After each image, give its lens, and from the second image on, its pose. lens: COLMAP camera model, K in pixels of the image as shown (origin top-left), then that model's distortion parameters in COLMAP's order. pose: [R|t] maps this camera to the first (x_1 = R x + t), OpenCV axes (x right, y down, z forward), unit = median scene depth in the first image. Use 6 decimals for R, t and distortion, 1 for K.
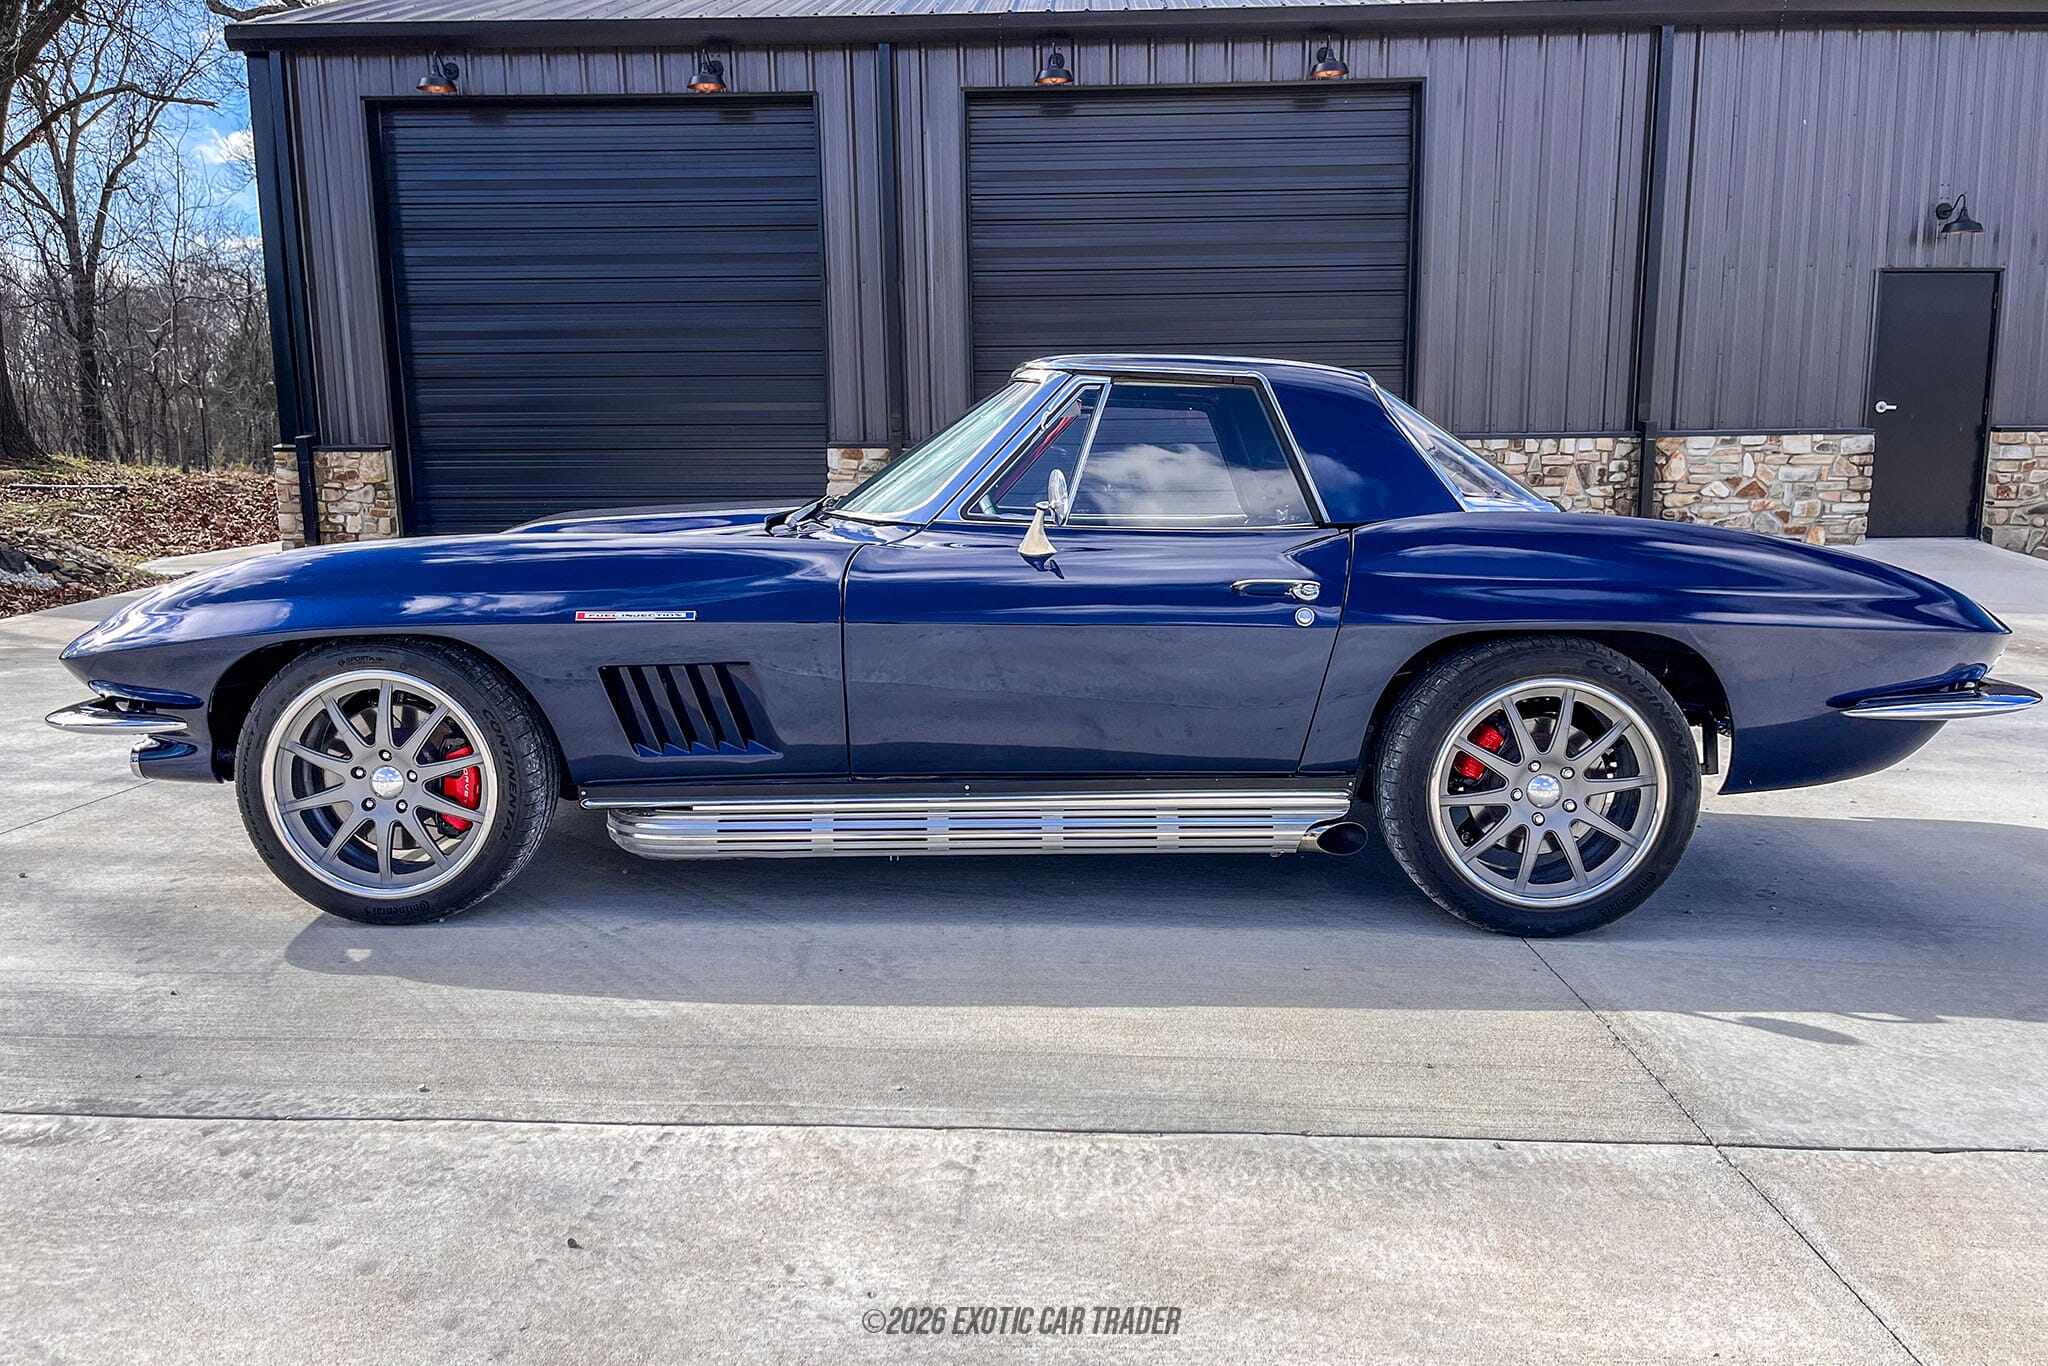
lens RADIAL K [[1484.7, 0, 1021.7], [0, 1484.7, 711.2], [0, 0, 1]] dist [0.010187, -0.000800]
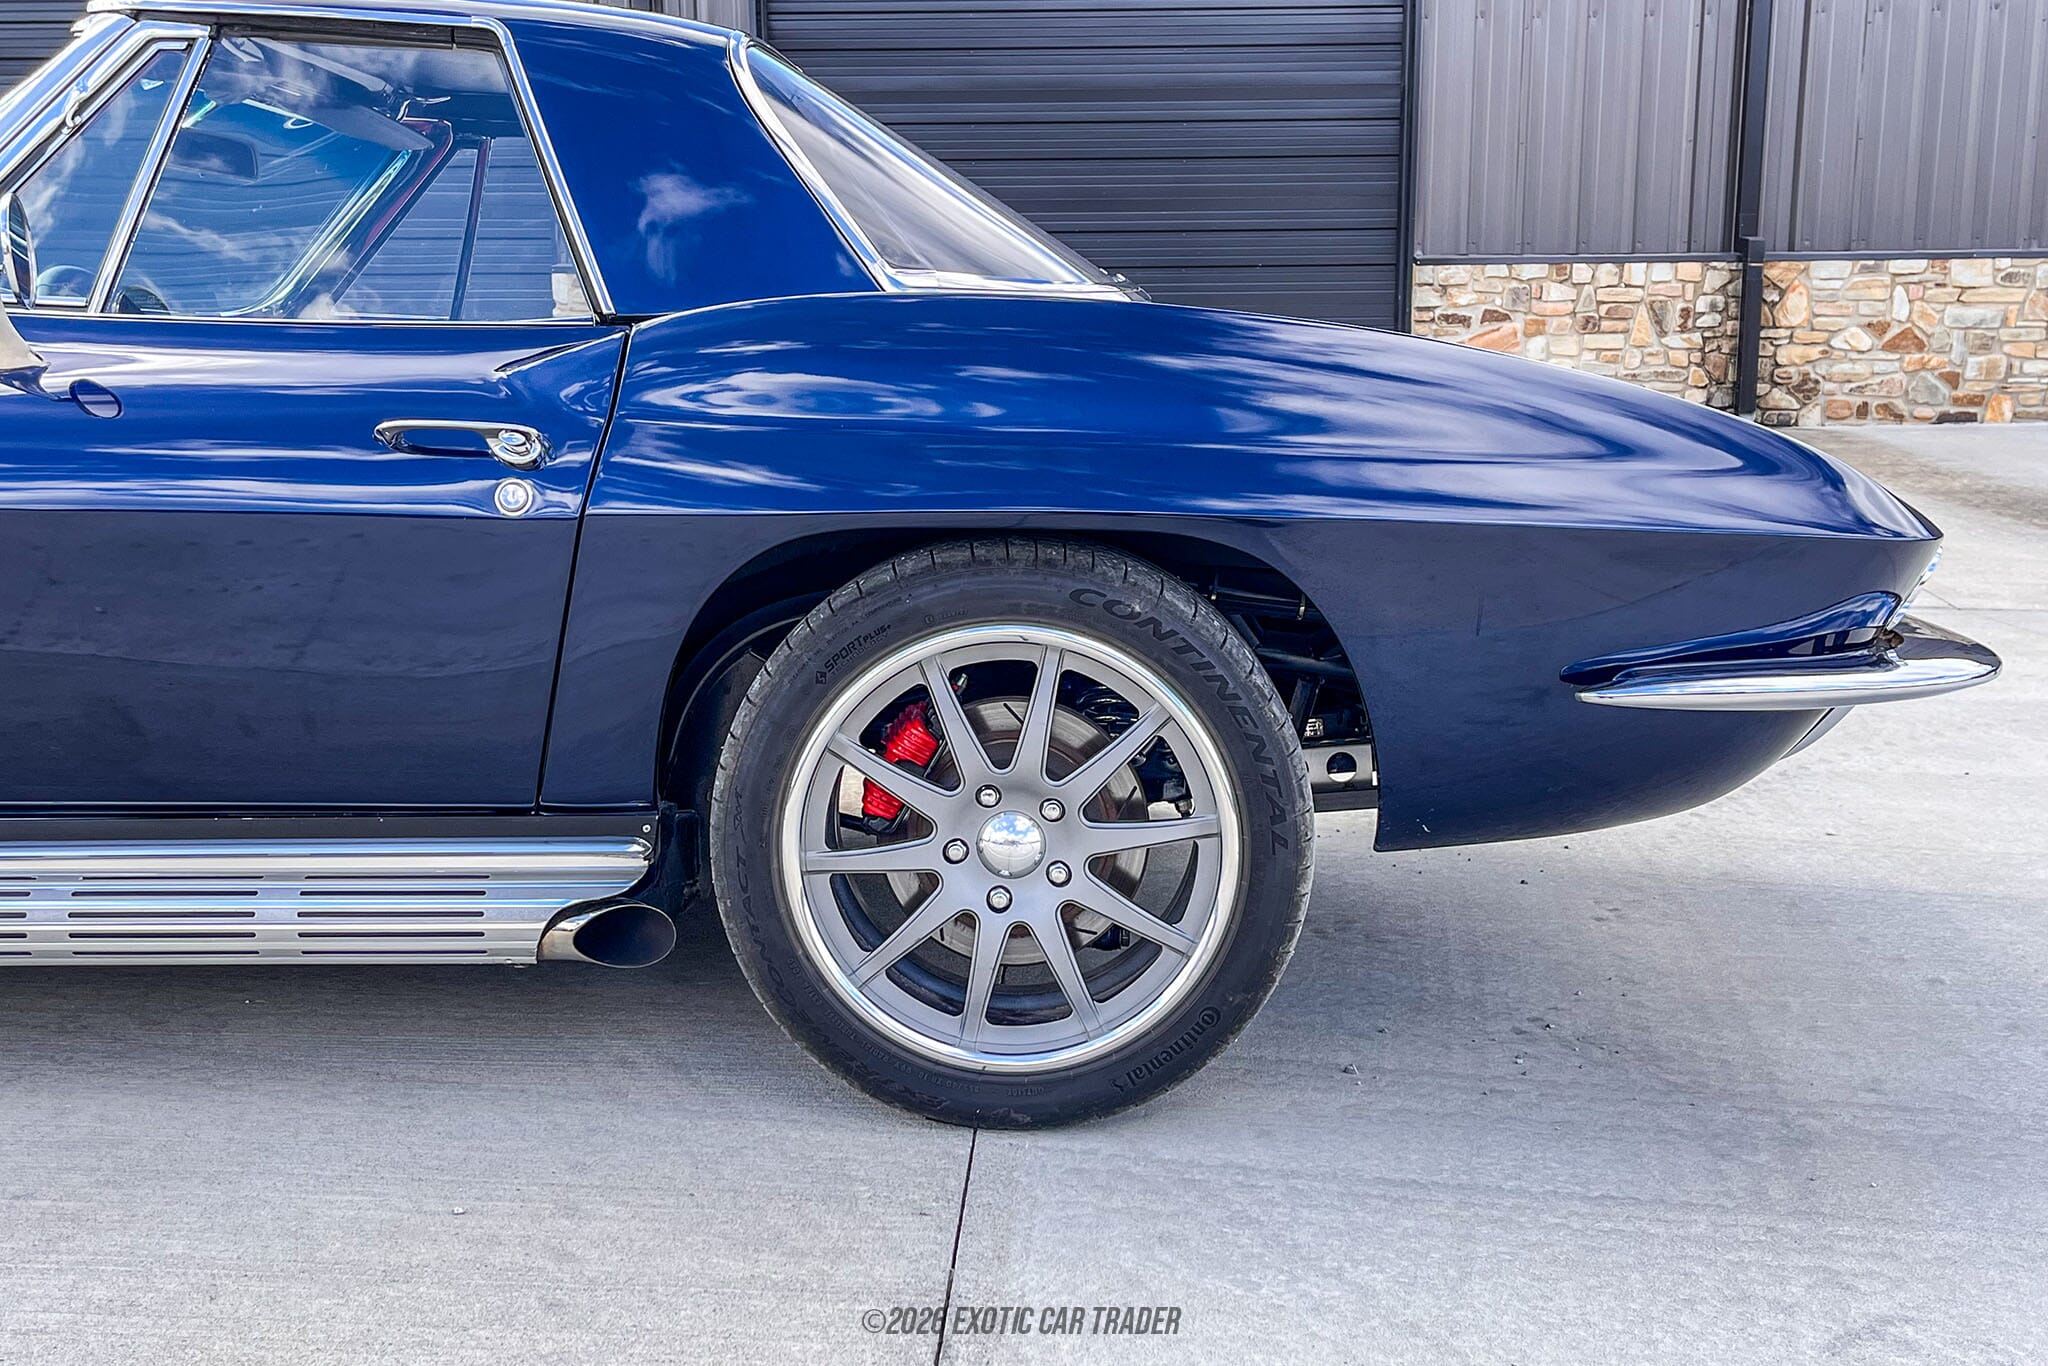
lens RADIAL K [[2007.1, 0, 1024.0], [0, 2007.1, 683.0], [0, 0, 1]] dist [0.063663, -0.101584]
pose [[0.999976, 0.005619, 0.003976, 0.087009], [-0.005673, 0.999889, 0.013781, -0.002737], [-0.003898, -0.013803, 0.999897, 0.076918]]
